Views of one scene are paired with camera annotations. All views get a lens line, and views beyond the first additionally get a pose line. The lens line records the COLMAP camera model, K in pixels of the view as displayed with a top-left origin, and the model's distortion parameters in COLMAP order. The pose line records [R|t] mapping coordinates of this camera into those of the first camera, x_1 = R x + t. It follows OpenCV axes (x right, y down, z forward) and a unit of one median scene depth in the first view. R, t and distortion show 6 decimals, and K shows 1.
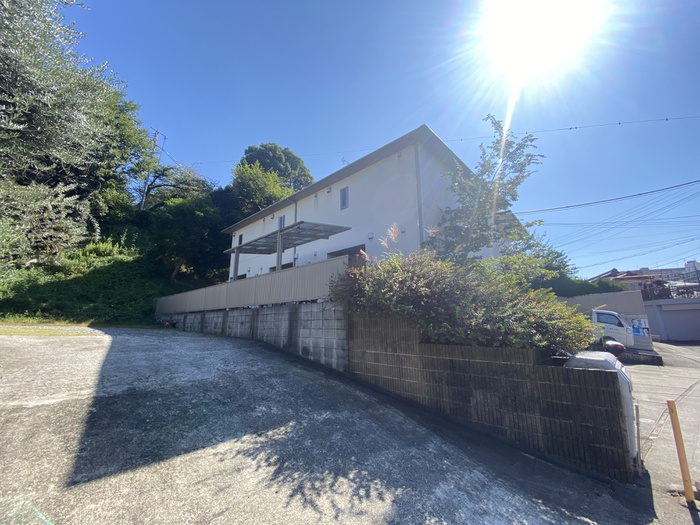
lens RADIAL K [[284.1, 0, 346.7], [0, 284.1, 264.6], [0, 0, 1]] dist [0.001461, -0.012029]
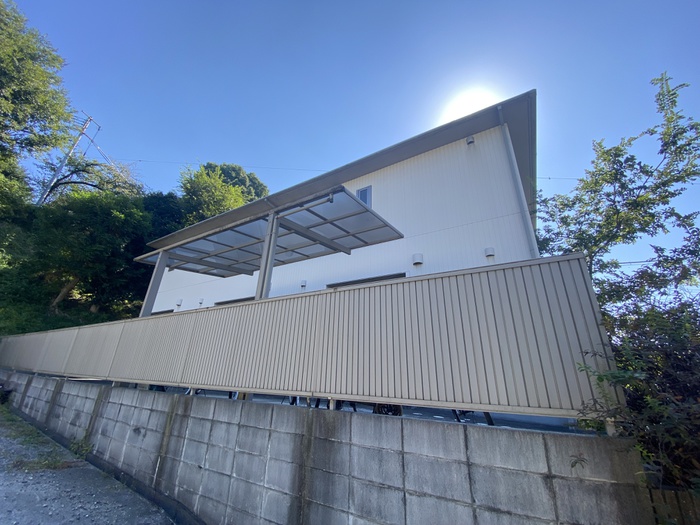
lens RADIAL K [[284.1, 0, 346.7], [0, 284.1, 264.6], [0, 0, 1]] dist [0.001461, -0.012029]
pose [[0.977185, 0.119504, 0.175580, -0.087493], [-0.086556, 0.978994, -0.184603, 0.015488], [-0.193953, 0.165193, 0.967002, 0.255126]]
